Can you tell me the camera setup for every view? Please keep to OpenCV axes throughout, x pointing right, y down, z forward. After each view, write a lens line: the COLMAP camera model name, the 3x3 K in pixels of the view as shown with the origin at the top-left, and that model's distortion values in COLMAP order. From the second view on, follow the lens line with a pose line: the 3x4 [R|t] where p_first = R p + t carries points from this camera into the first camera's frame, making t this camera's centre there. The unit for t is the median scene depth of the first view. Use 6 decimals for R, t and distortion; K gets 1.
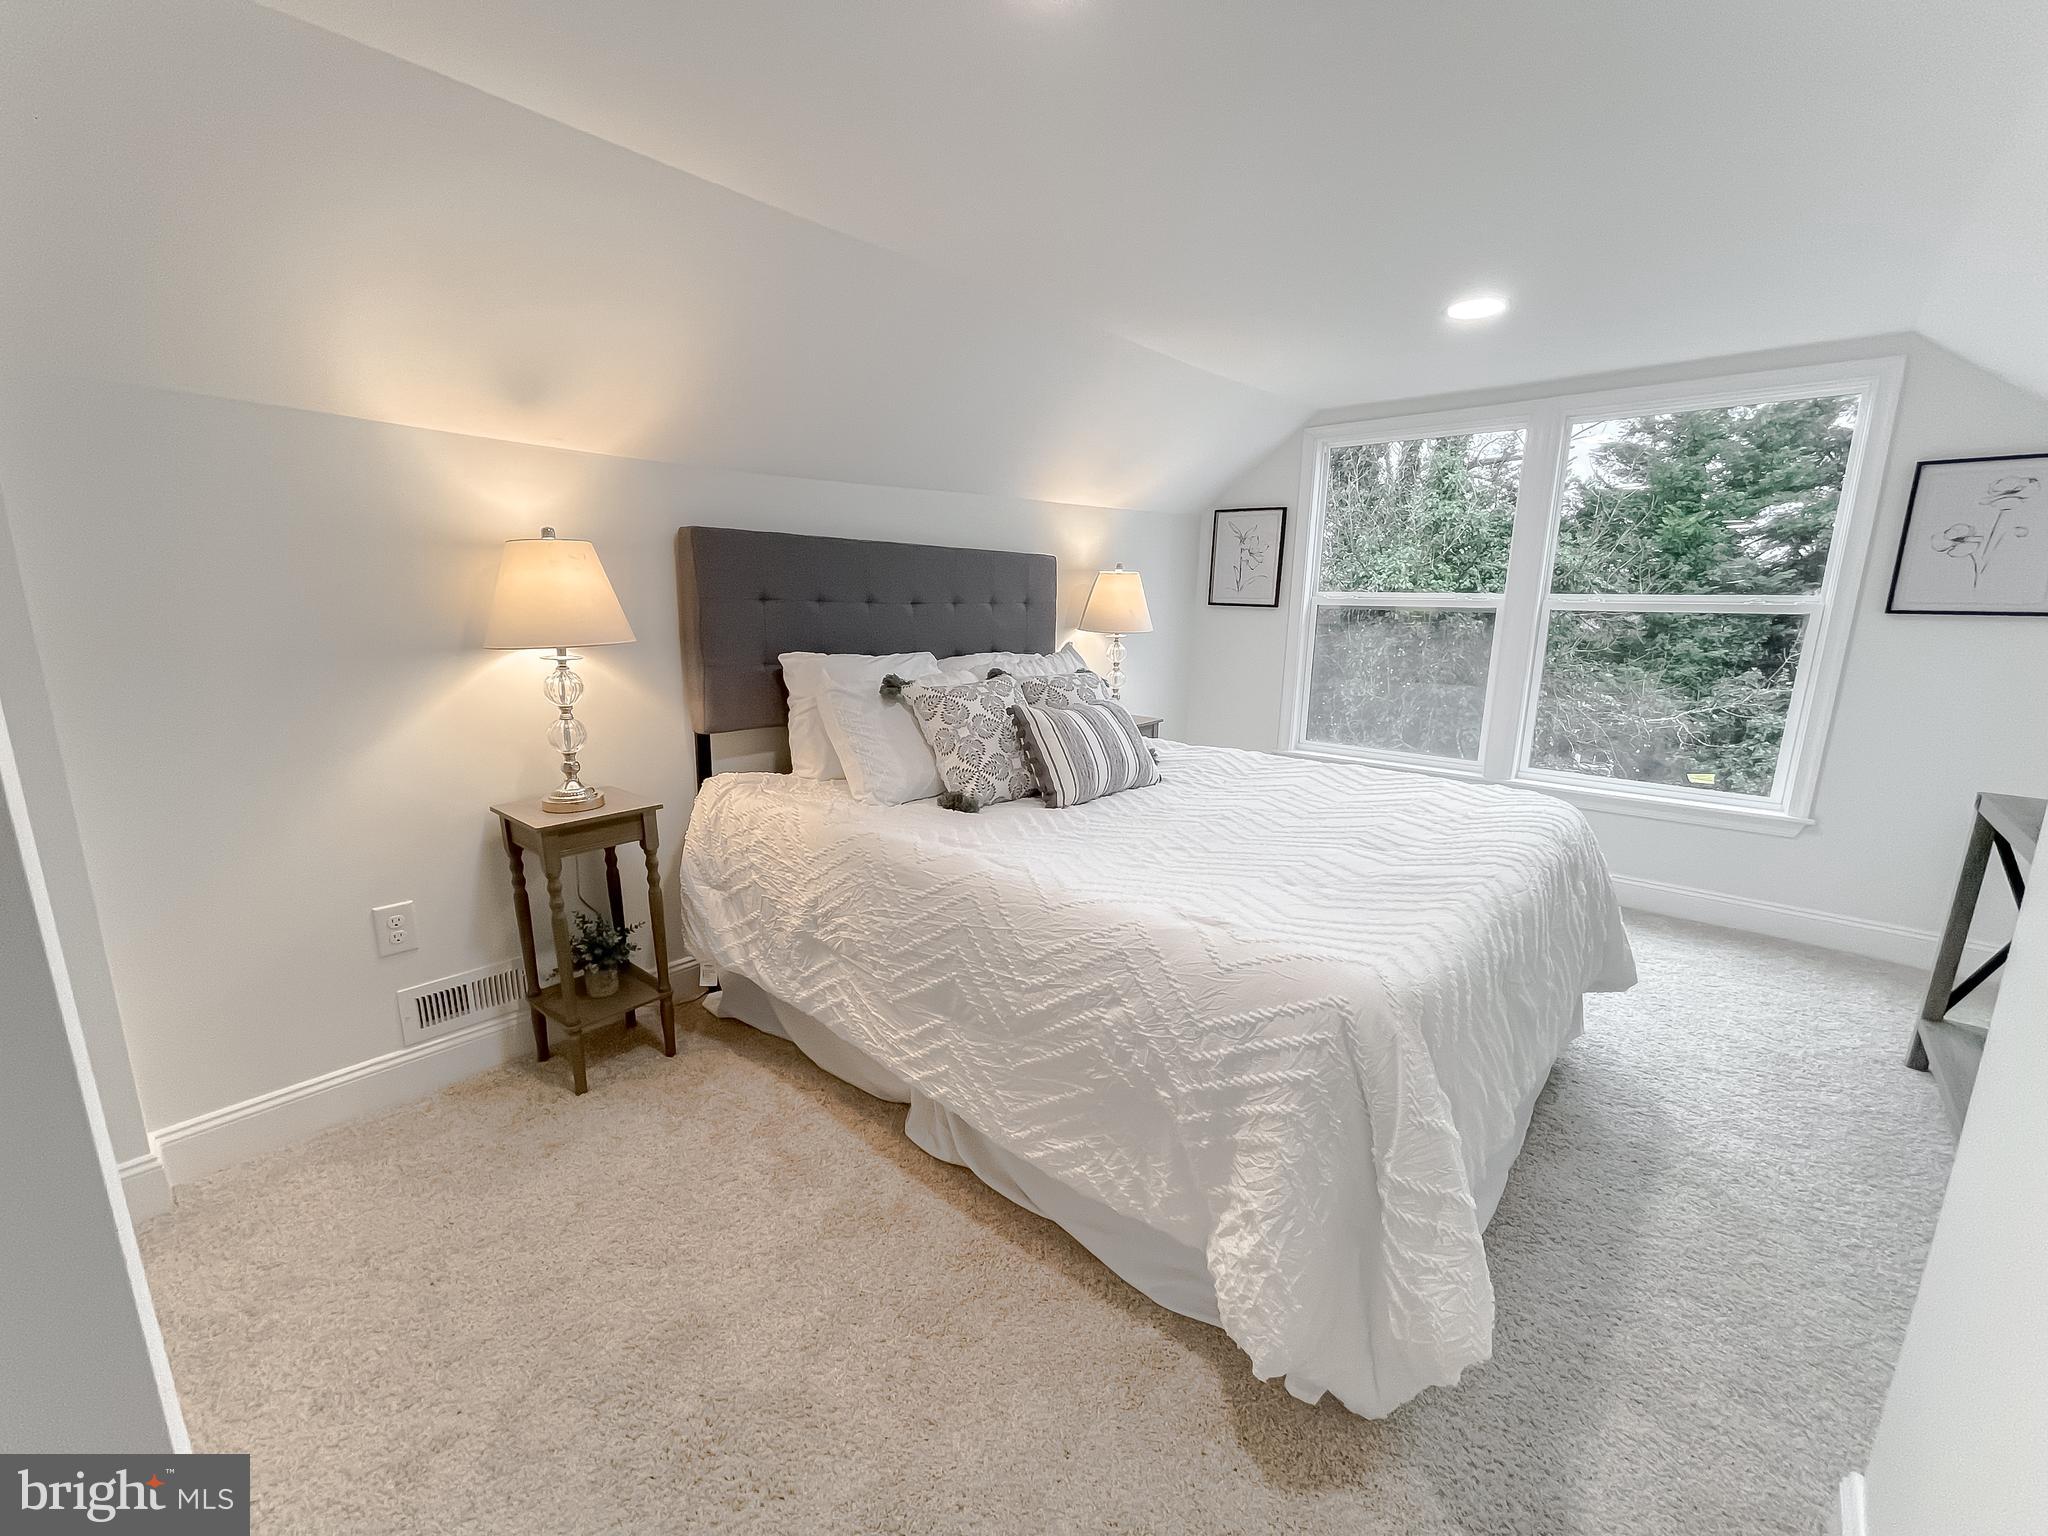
lens RADIAL K [[842.7, 0, 1019.0], [0, 842.7, 772.1], [0, 0, 1]] dist [-0.002850, -0.000084]
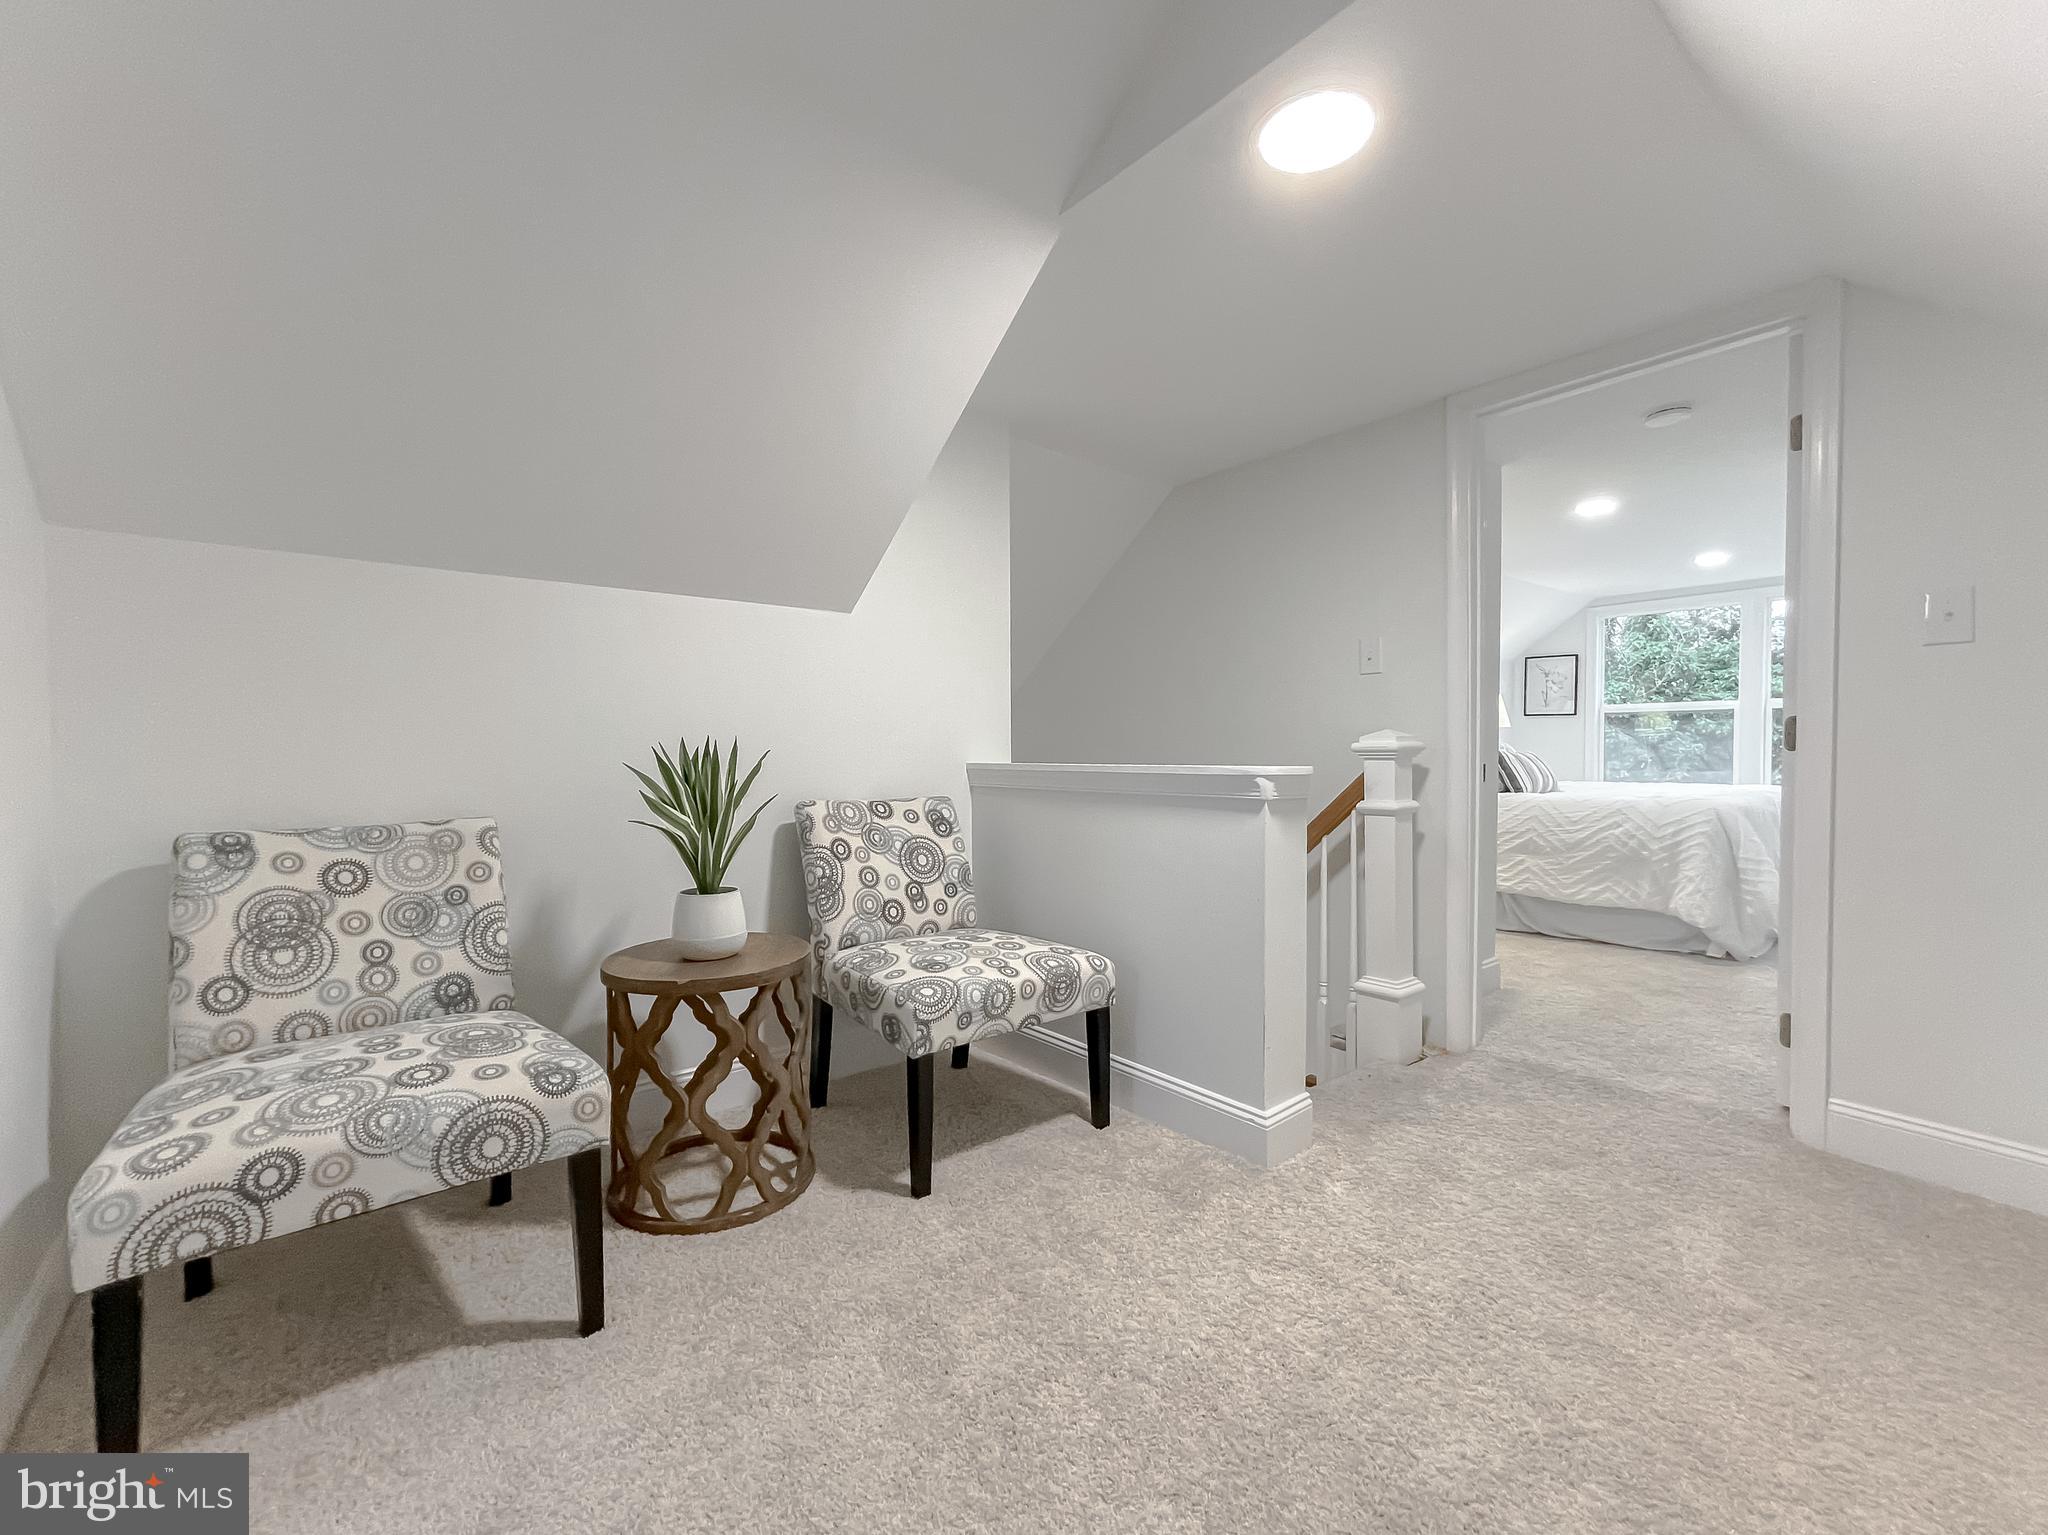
lens RADIAL K [[842.7, 0, 1019.0], [0, 842.7, 771.6], [0, 0, 1]] dist [-0.002850, -0.000084]
pose [[0.984563, -0.018497, -0.174048, -1.355436], [-0.013001, 0.983924, -0.178114, 0.611006], [0.174544, 0.177627, 0.968495, -2.096520]]
